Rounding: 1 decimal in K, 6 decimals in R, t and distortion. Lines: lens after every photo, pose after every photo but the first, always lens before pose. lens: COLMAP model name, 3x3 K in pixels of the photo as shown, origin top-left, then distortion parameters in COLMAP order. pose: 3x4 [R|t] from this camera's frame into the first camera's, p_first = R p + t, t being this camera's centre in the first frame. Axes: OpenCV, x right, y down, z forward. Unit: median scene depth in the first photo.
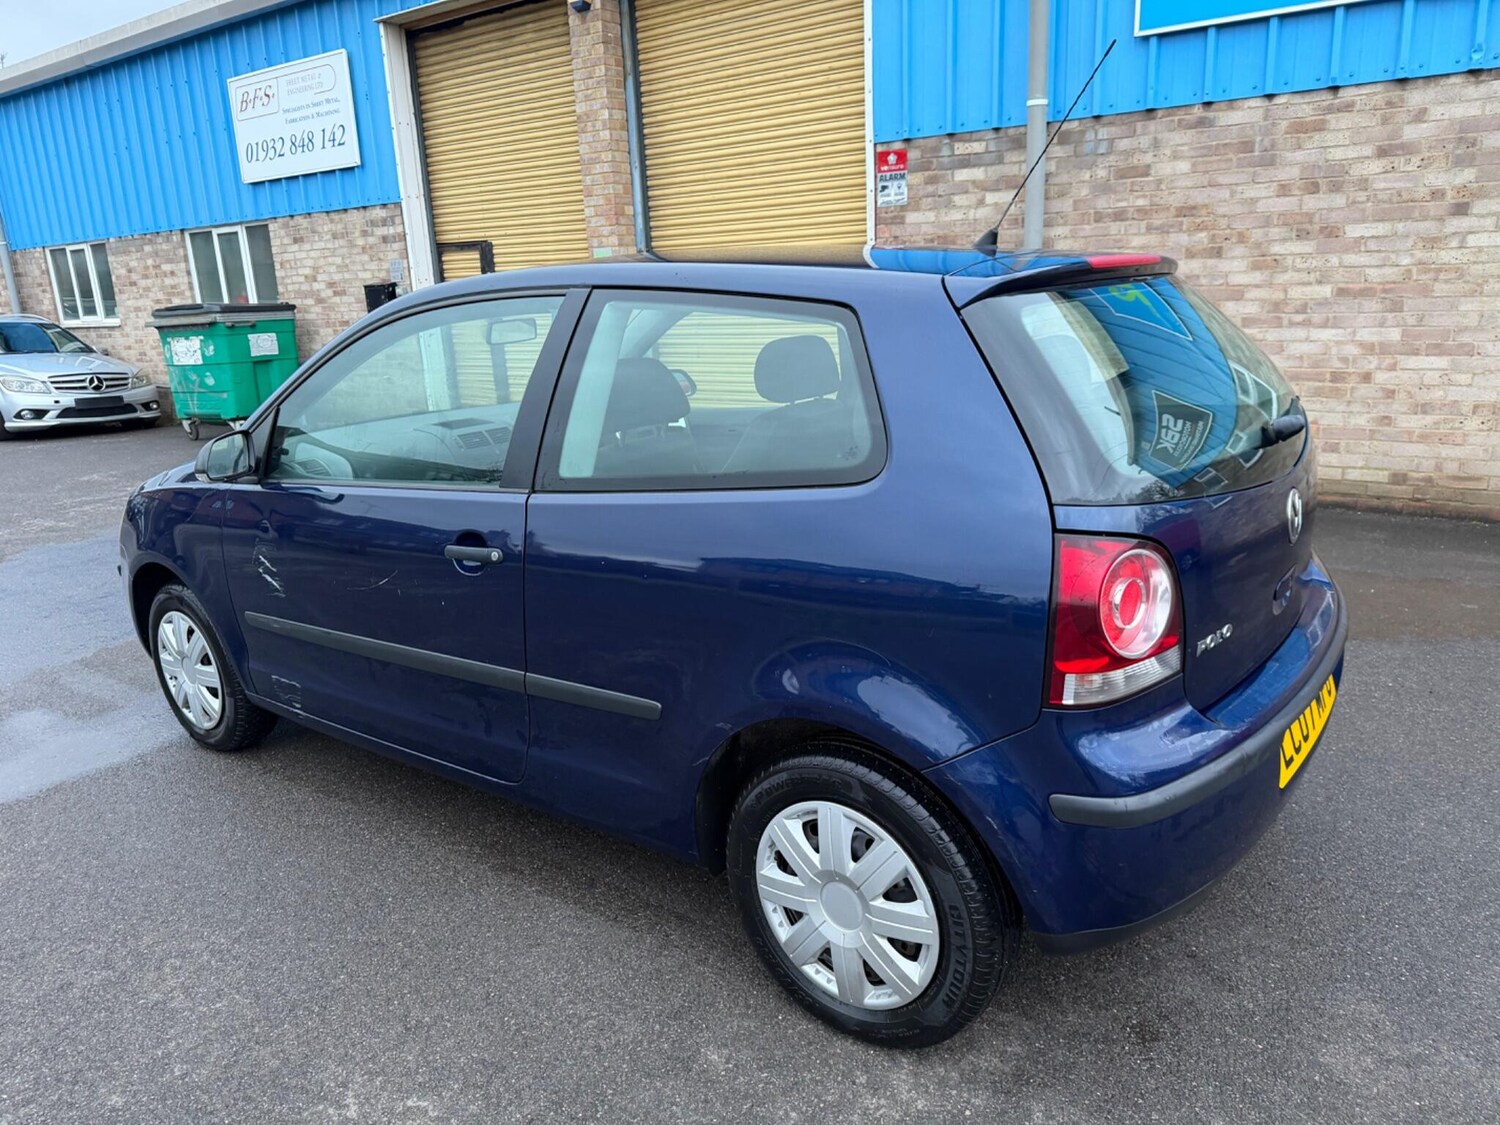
lens RADIAL K [[1062.2, 0, 738.8], [0, 1062.2, 571.0], [0, 0, 1]] dist [0.013768, -0.021206]
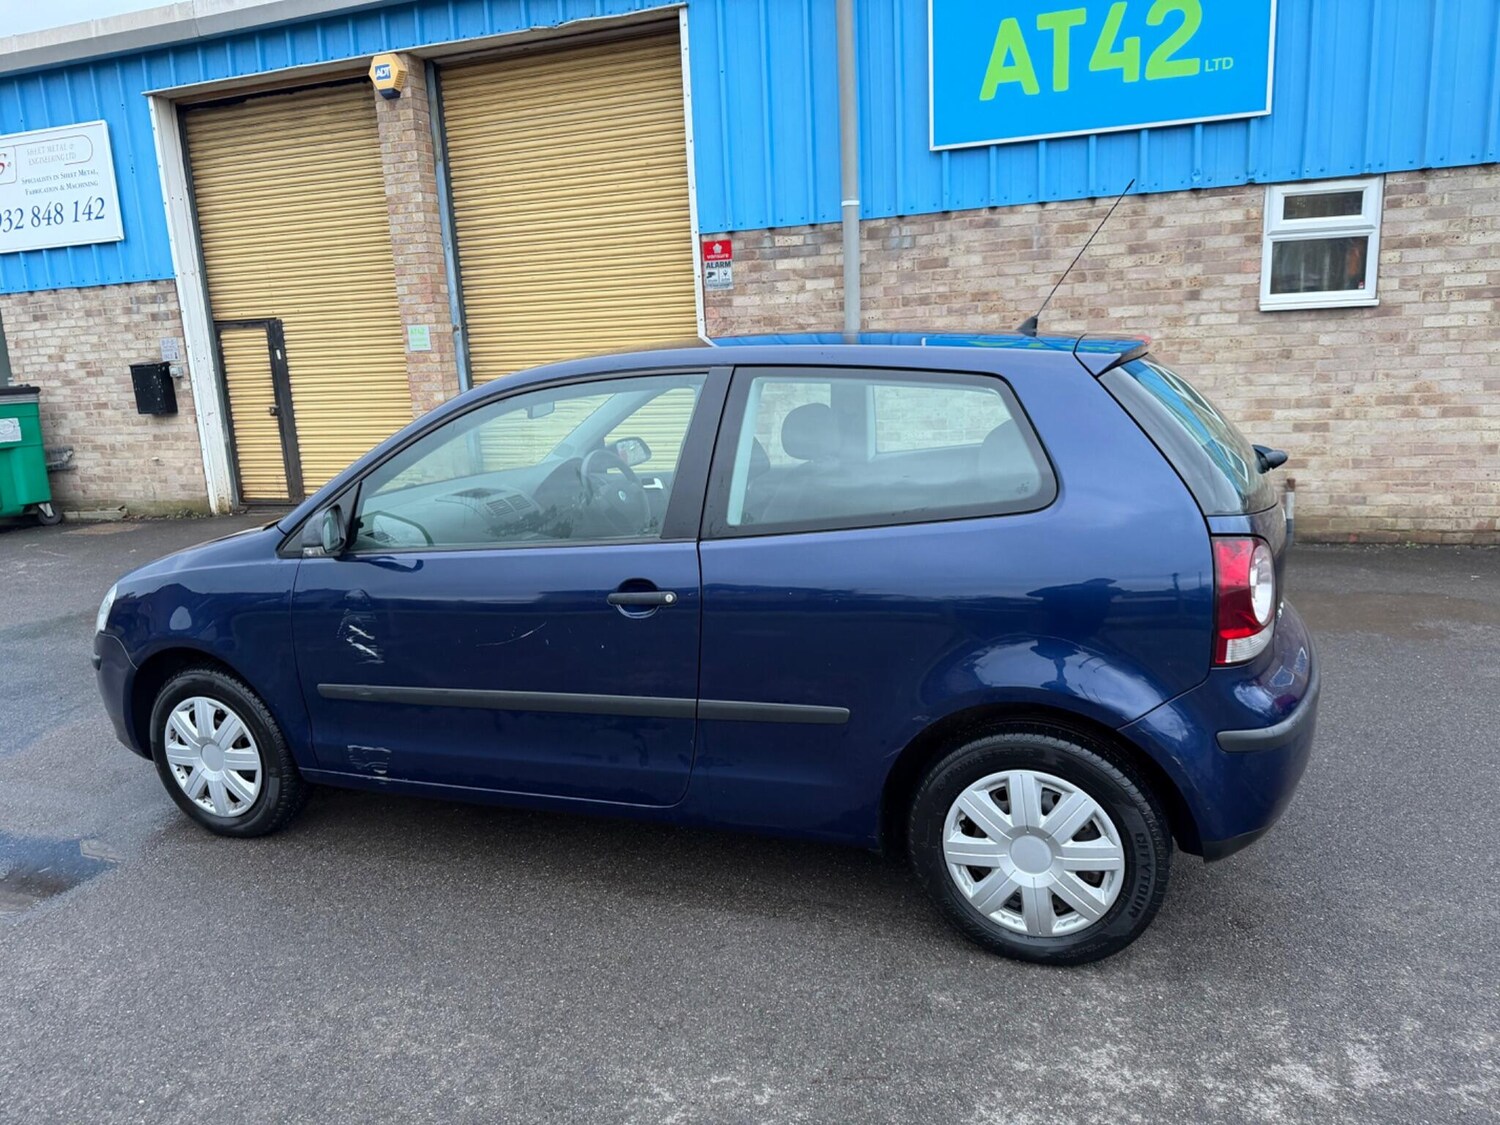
lens RADIAL K [[1062.2, 0, 735.6], [0, 1062.2, 560.2], [0, 0, 1]] dist [0.013768, -0.021206]
pose [[0.961711, -0.057999, 0.267859, -0.158902], [0.078437, 0.994716, -0.066234, 0.008912], [-0.262602, 0.084709, 0.961179, -0.036742]]
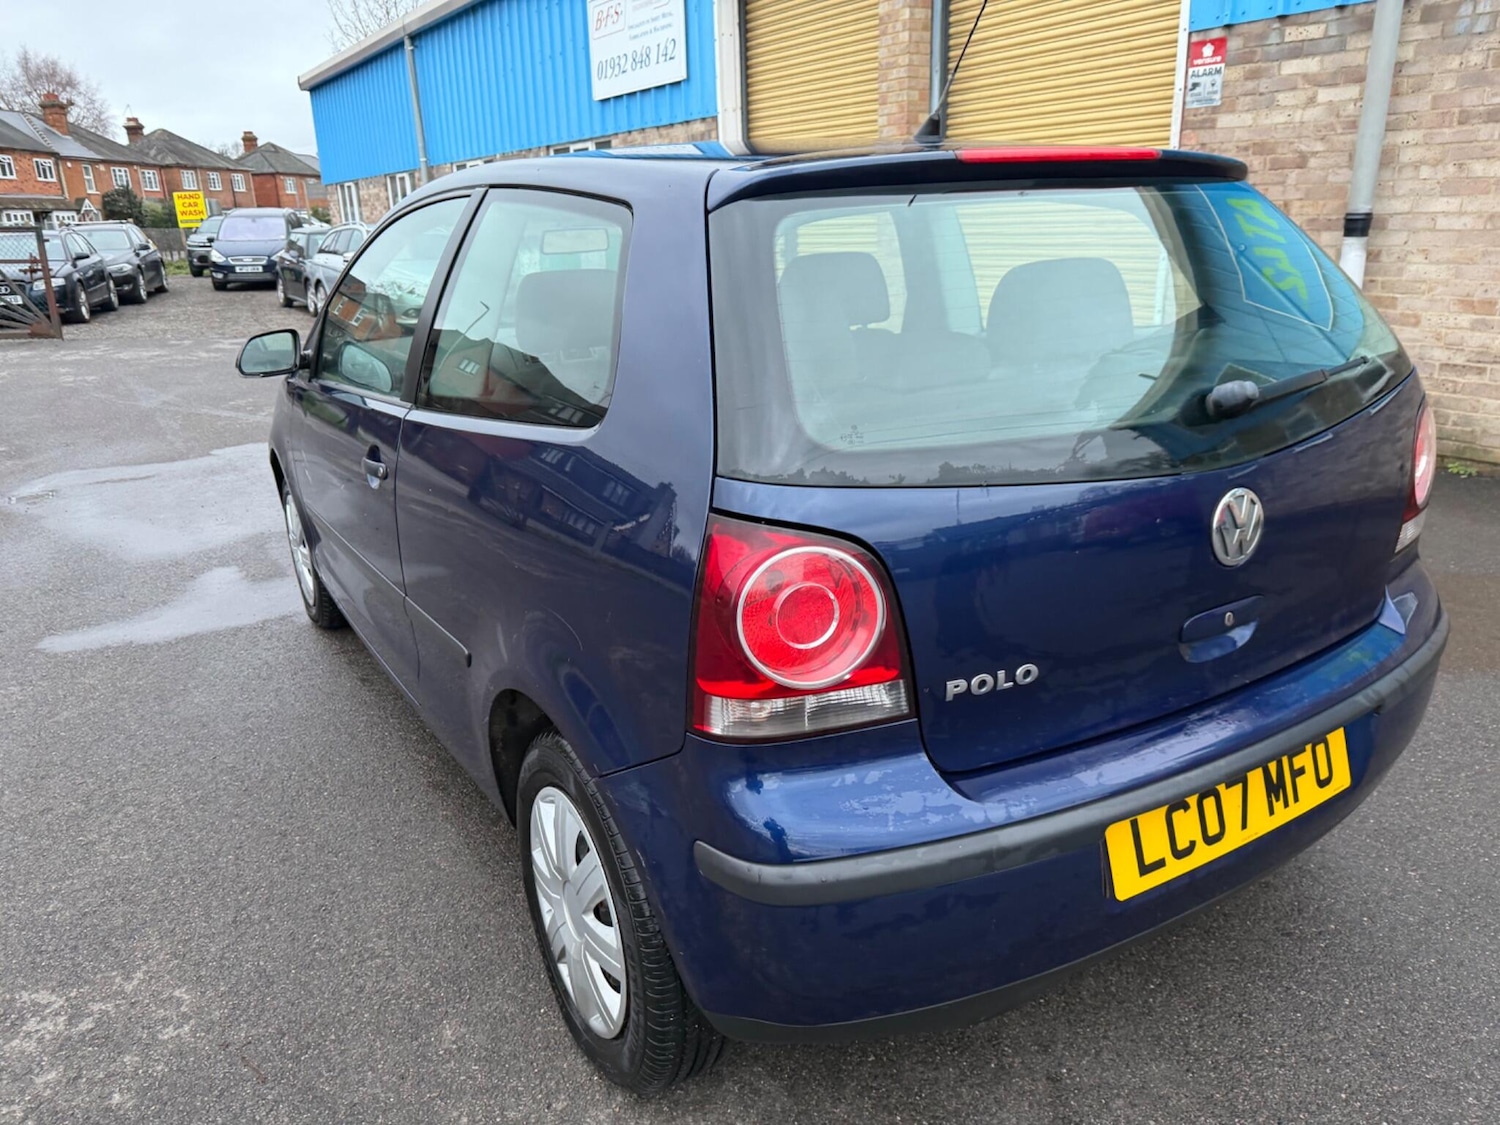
lens RADIAL K [[1062.2, 0, 722.4], [0, 1062.2, 561.1], [0, 0, 1]] dist [0.013768, -0.021206]
pose [[0.928362, 0.128396, -0.348795, 0.140090], [-0.106713, 0.991004, 0.080773, -0.015755], [0.356028, -0.037766, 0.933712, 0.068591]]
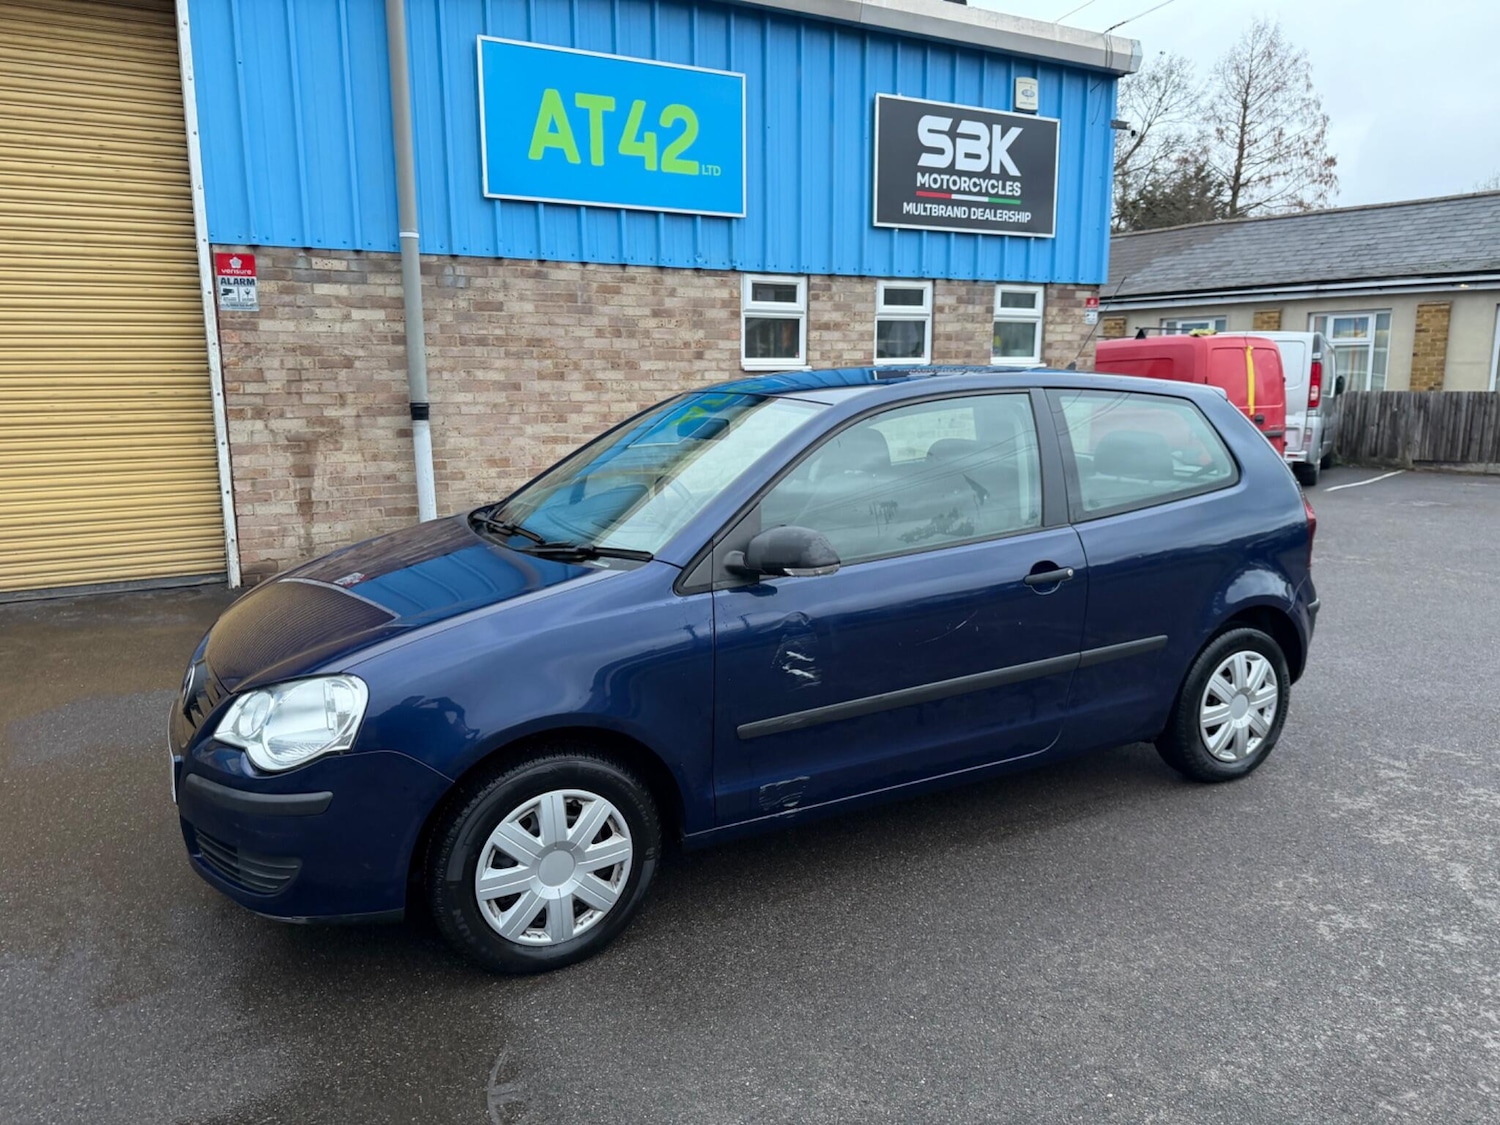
lens RADIAL K [[1062.2, 0, 746.4], [0, 1062.2, 572.1], [0, 0, 1]] dist [0.013768, -0.021206]
pose [[0.413859, -0.125388, 0.901664, -0.577409], [0.224552, 0.973924, 0.032369, -0.054047], [-0.882212, 0.189074, 0.431223, 0.265599]]
